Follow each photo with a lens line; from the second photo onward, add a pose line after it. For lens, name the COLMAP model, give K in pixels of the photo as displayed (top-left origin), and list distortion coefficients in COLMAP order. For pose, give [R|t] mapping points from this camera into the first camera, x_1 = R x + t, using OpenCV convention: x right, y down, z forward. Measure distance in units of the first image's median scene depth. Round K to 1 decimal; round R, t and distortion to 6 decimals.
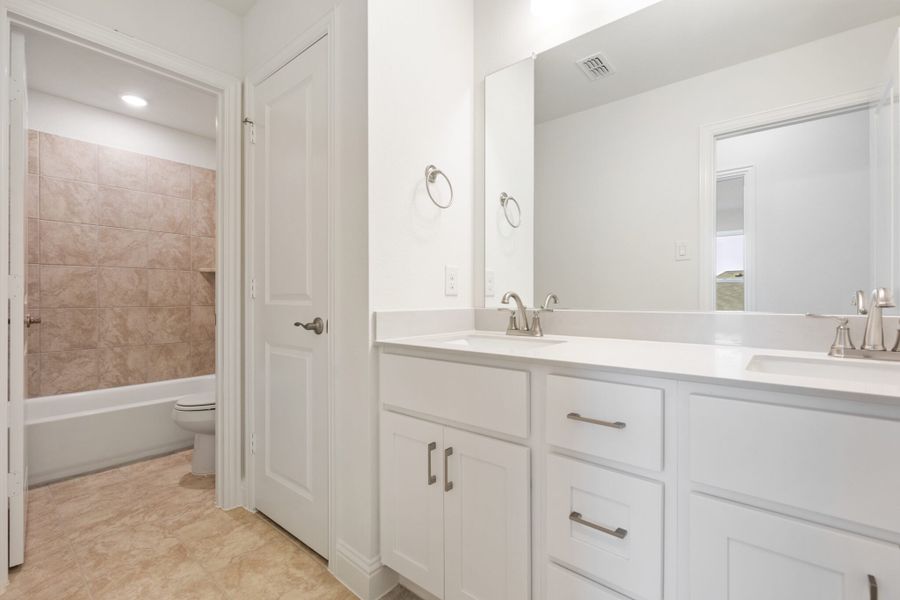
lens RADIAL K [[407.7, 0, 453.4], [0, 407.7, 296.8], [0, 0, 1]] dist [-0.000123, 0.000524]
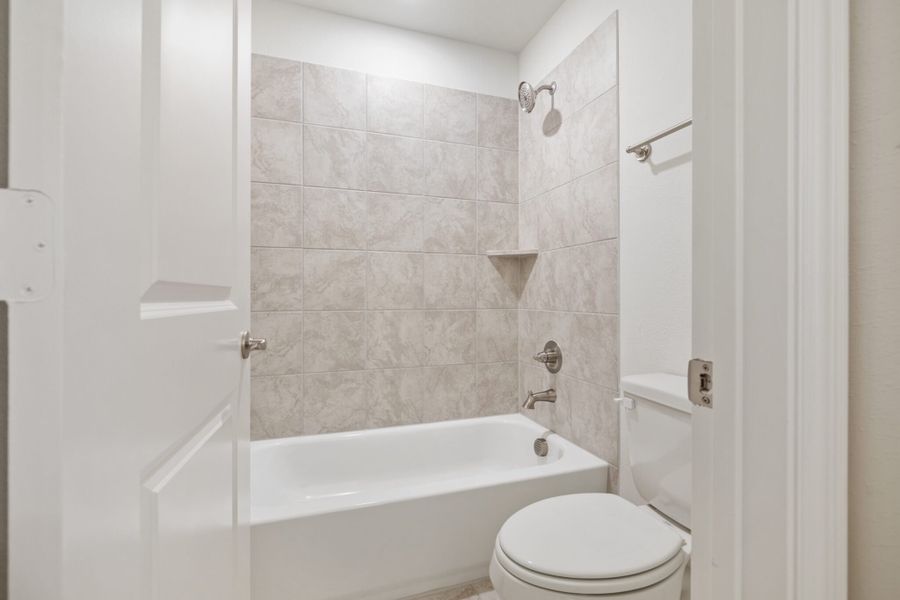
lens RADIAL K [[407.7, 0, 450.7], [0, 407.7, 296.2], [0, 0, 1]] dist [-0.000123, 0.000524]
pose [[0.853737, 0.007208, -0.520655, -0.374616], [-0.002179, 0.999945, 0.010271, -0.004382], [0.520701, -0.007634, 0.853705, 0.465631]]
